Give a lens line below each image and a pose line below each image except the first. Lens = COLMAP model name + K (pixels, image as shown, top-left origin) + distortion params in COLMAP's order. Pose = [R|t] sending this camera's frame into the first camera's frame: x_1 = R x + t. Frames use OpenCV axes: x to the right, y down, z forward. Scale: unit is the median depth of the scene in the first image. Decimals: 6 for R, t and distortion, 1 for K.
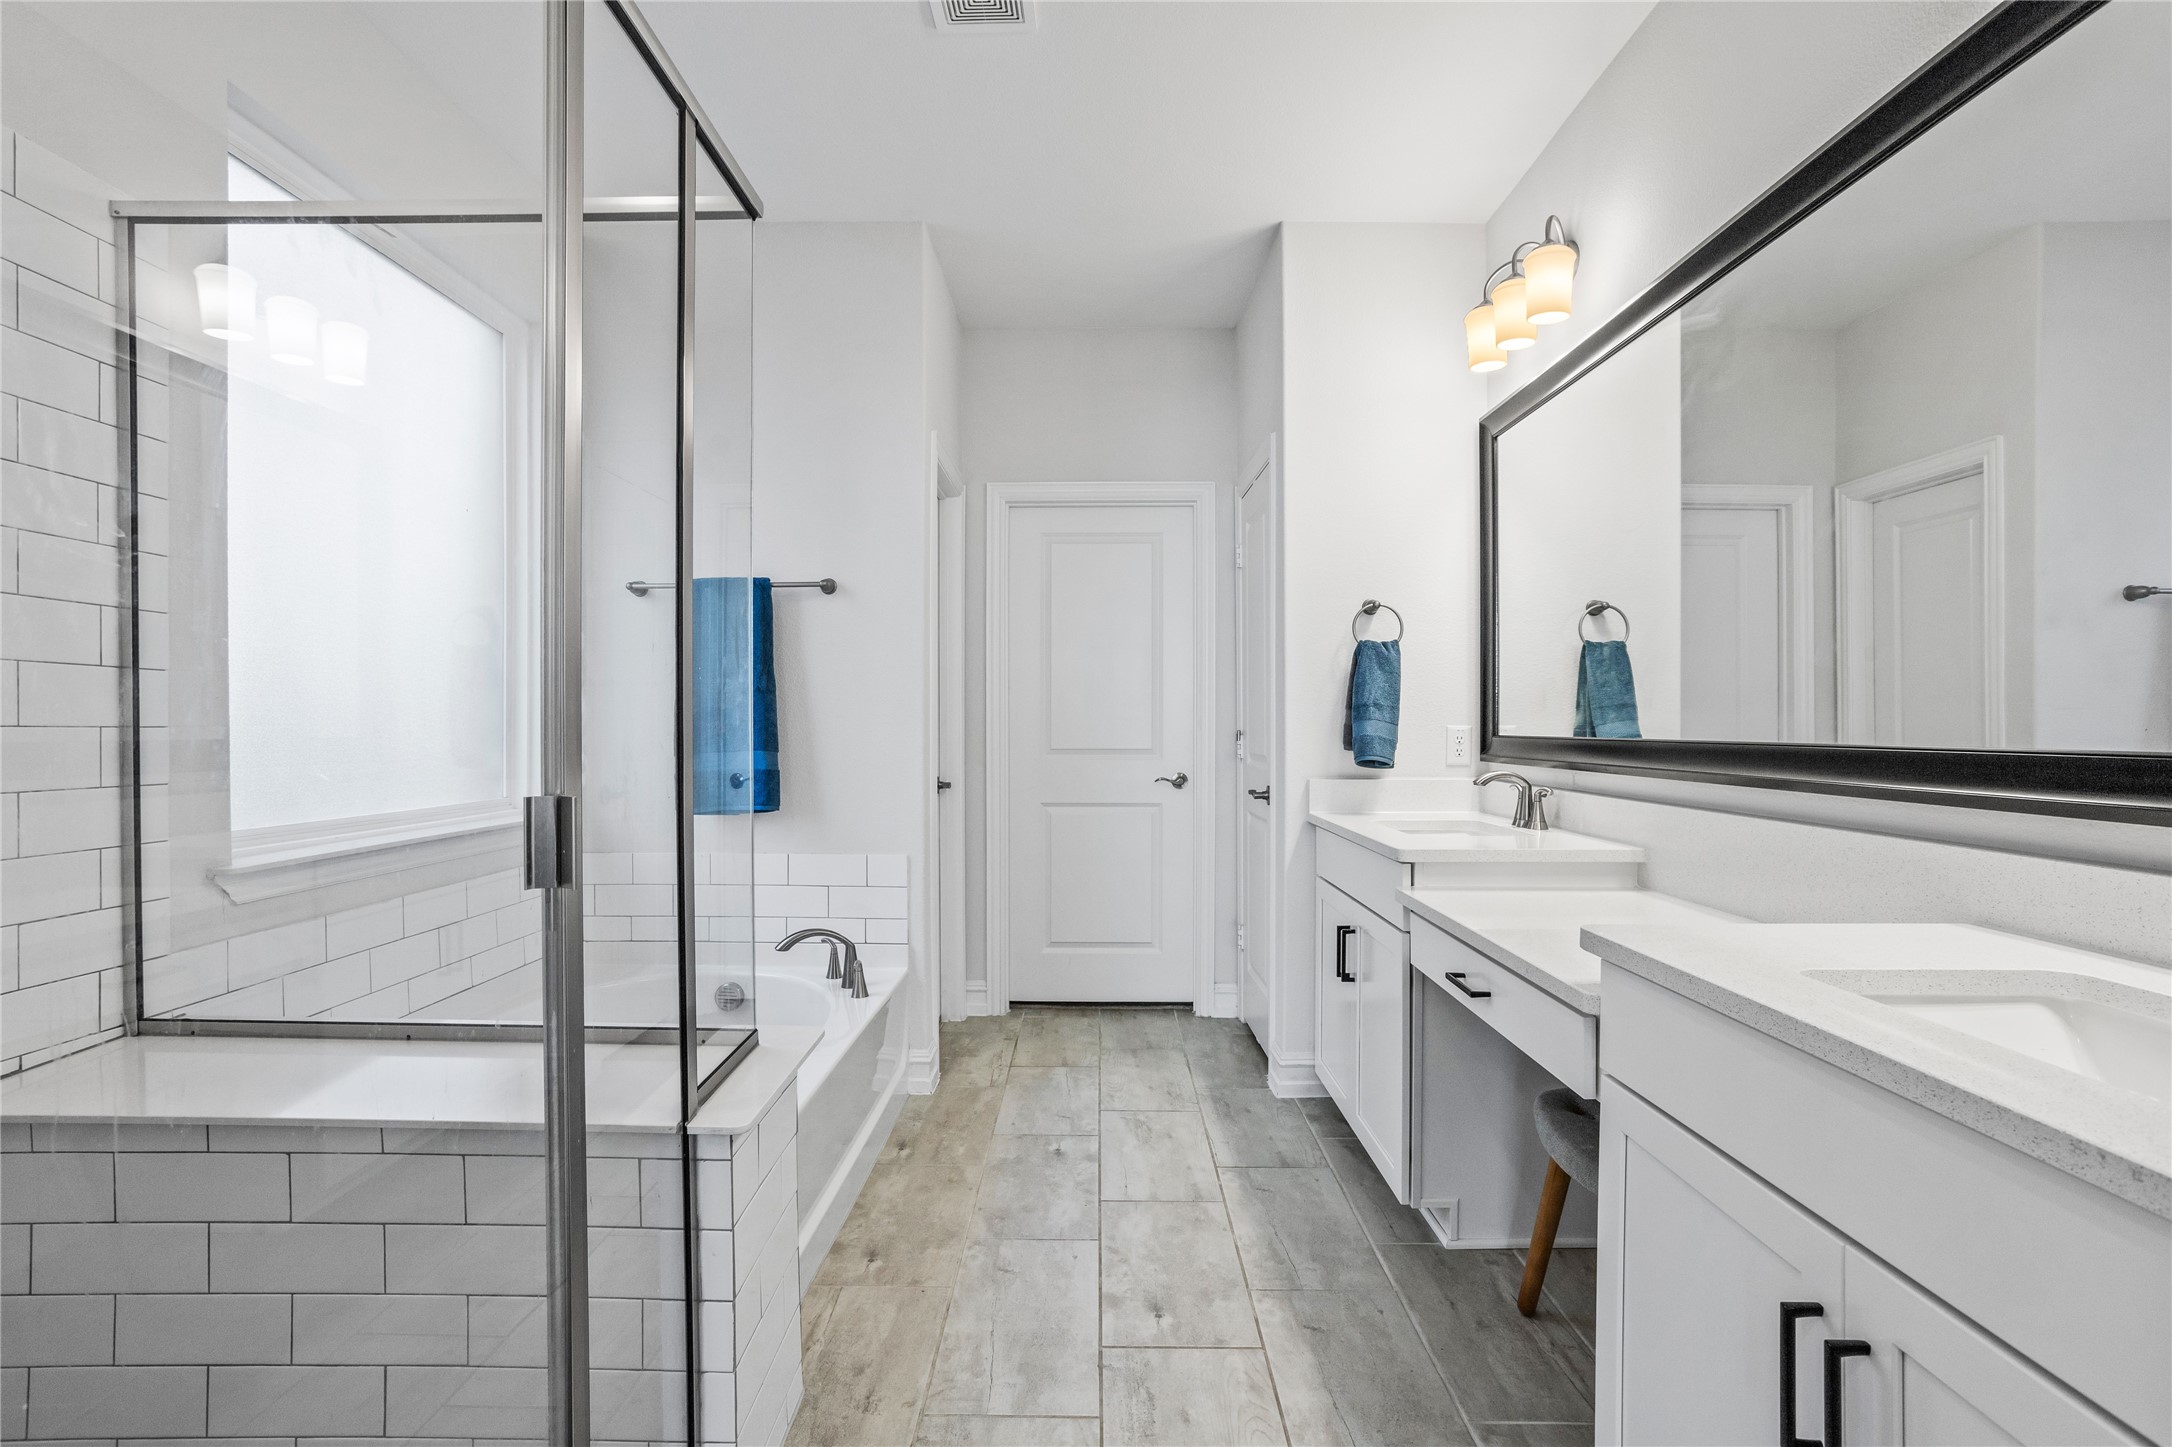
lens RADIAL K [[1057.9, 0, 1096.4], [0, 1057.9, 721.2], [0, 0, 1]] dist [-0.047581, 0.030687]
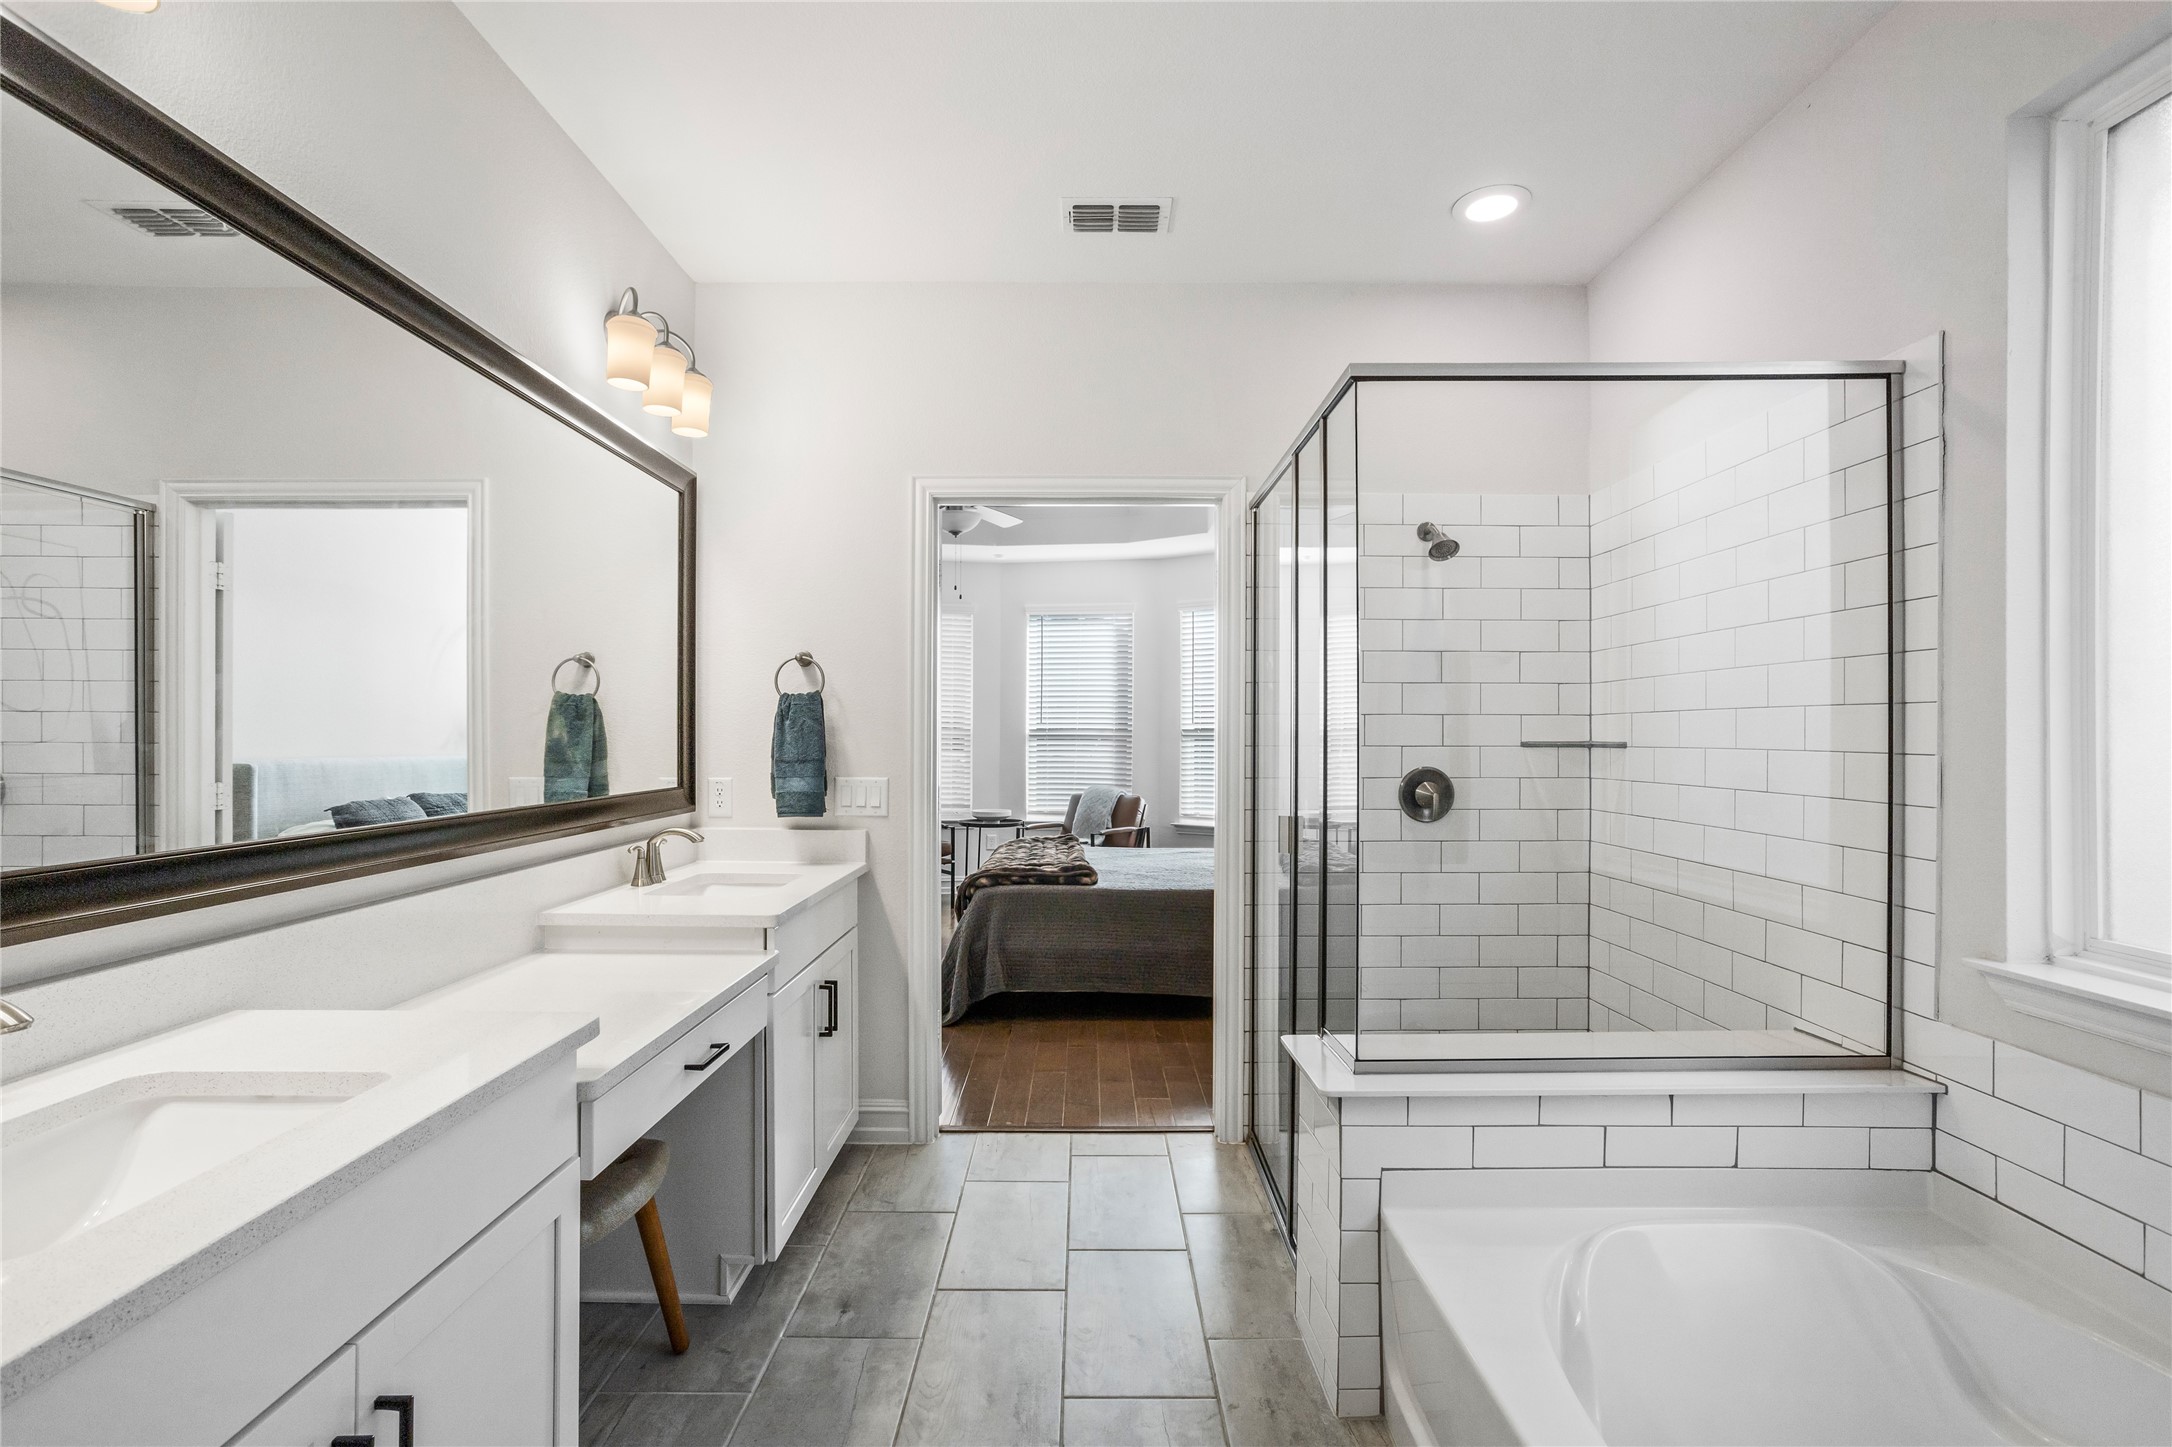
lens RADIAL K [[1057.9, 0, 1089.1], [0, 1057.9, 728.7], [0, 0, 1]] dist [-0.047581, 0.030687]
pose [[-0.999931, -0.000806, -0.011734, -0.007117], [-0.000778, 0.999997, -0.002359, -0.050338], [0.011736, -0.002350, -0.999928, 1.442985]]
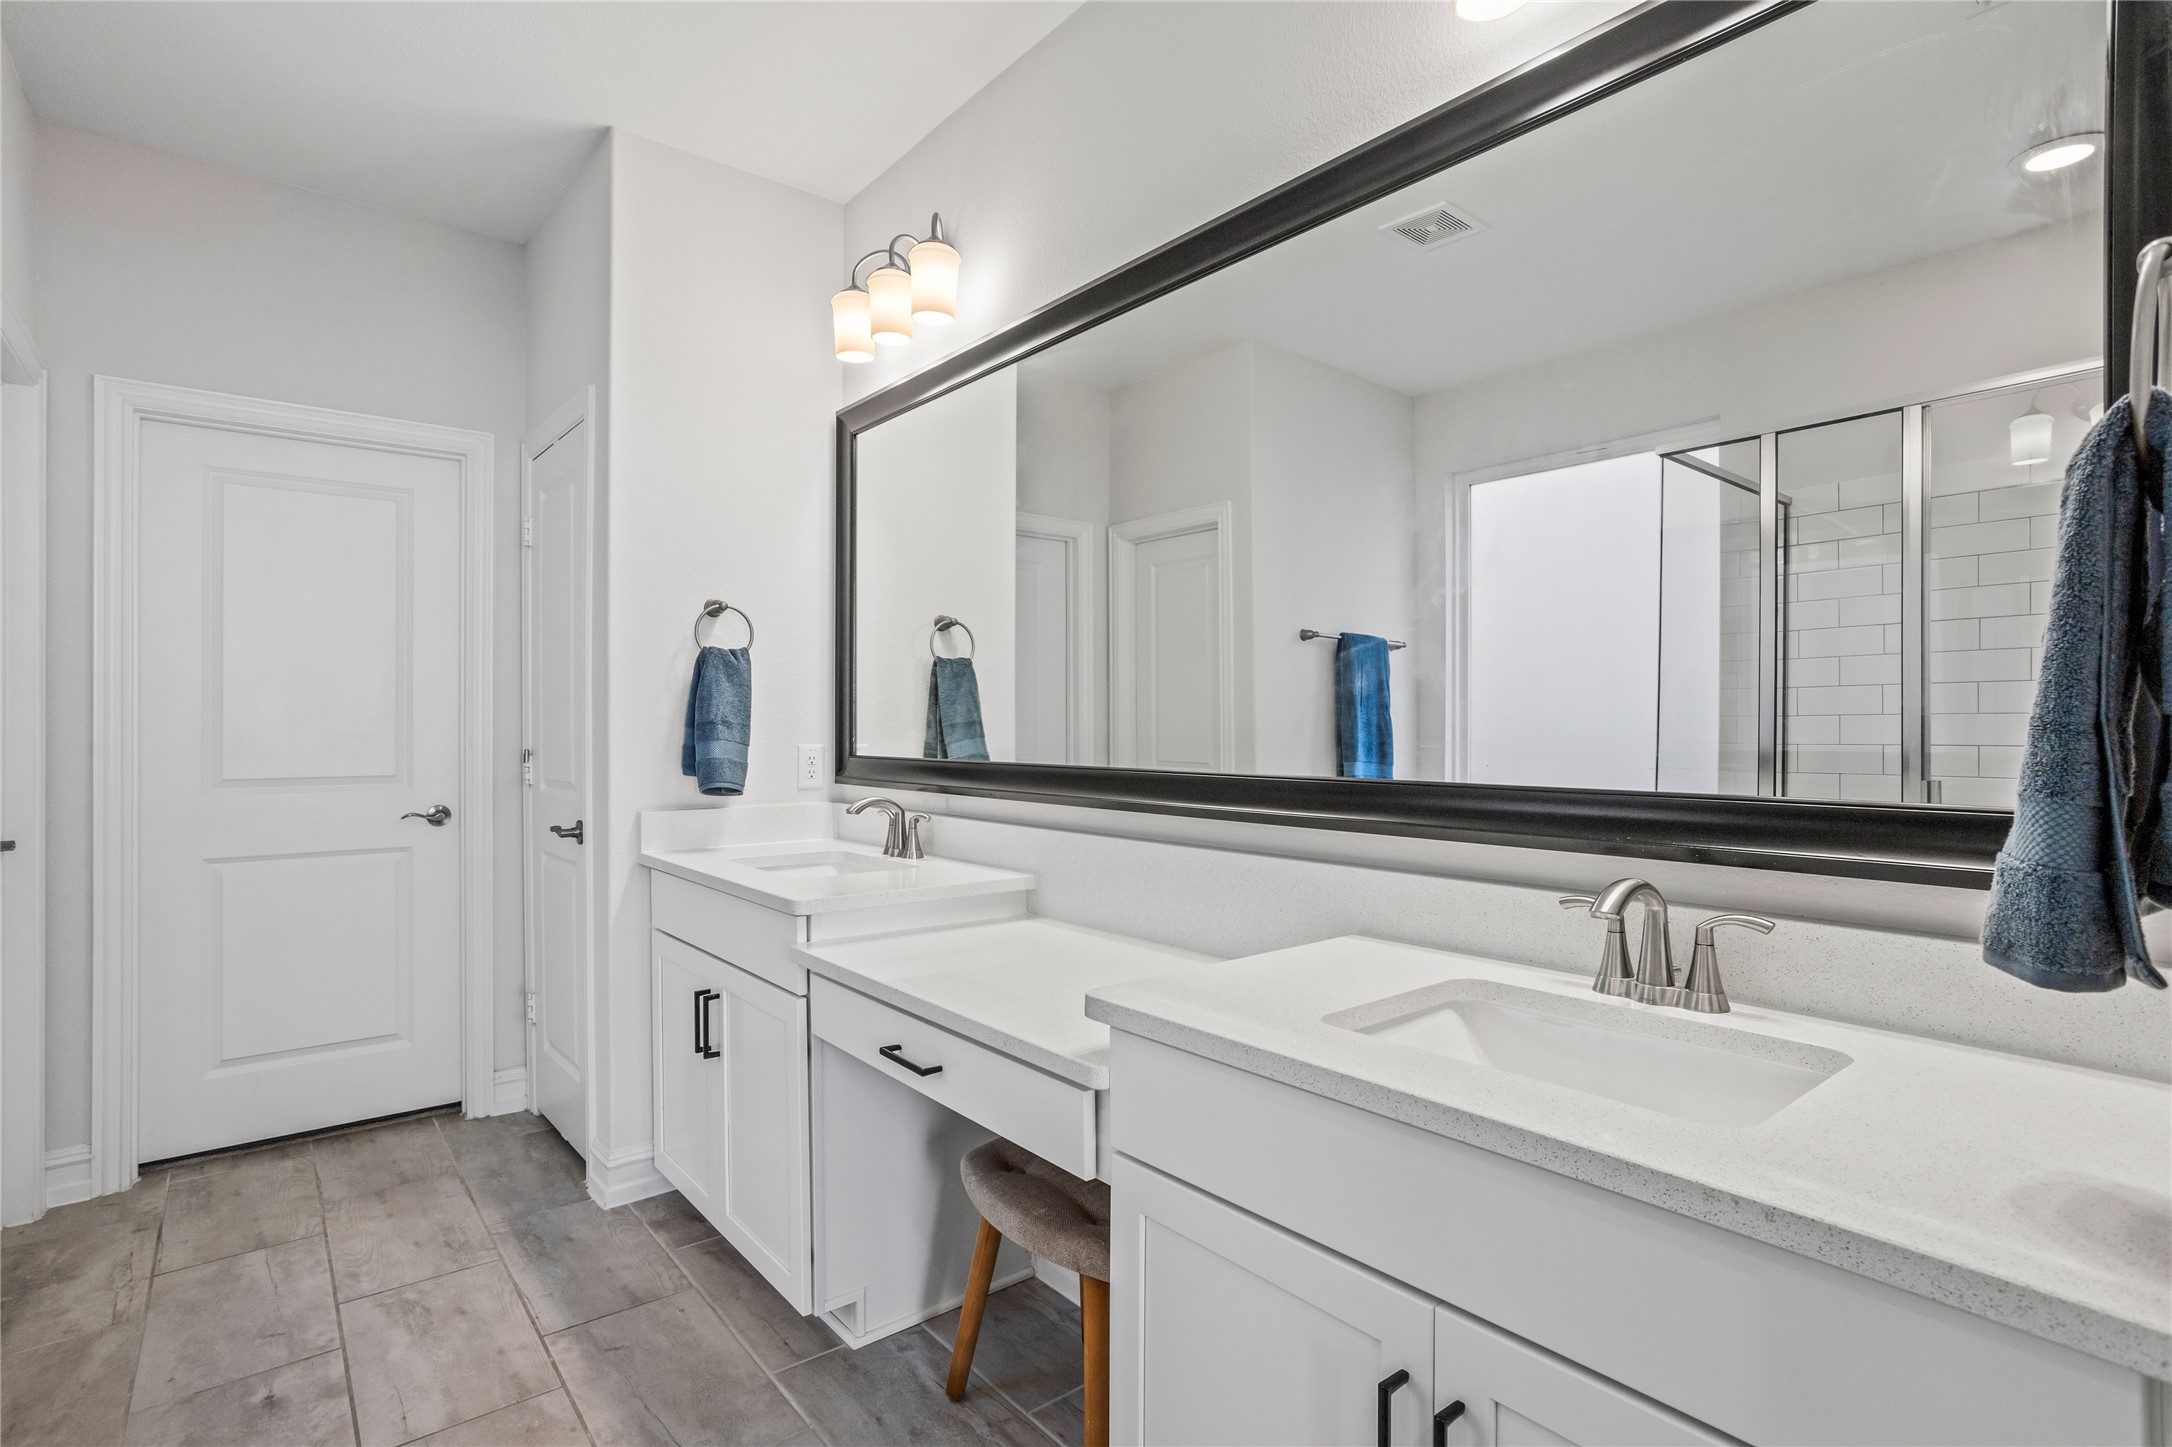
lens RADIAL K [[1057.9, 0, 1092.7], [0, 1057.9, 712.3], [0, 0, 1]] dist [-0.047581, 0.030687]
pose [[0.765984, 0.003237, 0.642852, -0.063633], [-0.000503, 0.999990, -0.004435, -0.022438], [-0.642860, 0.003074, 0.765978, 0.164246]]
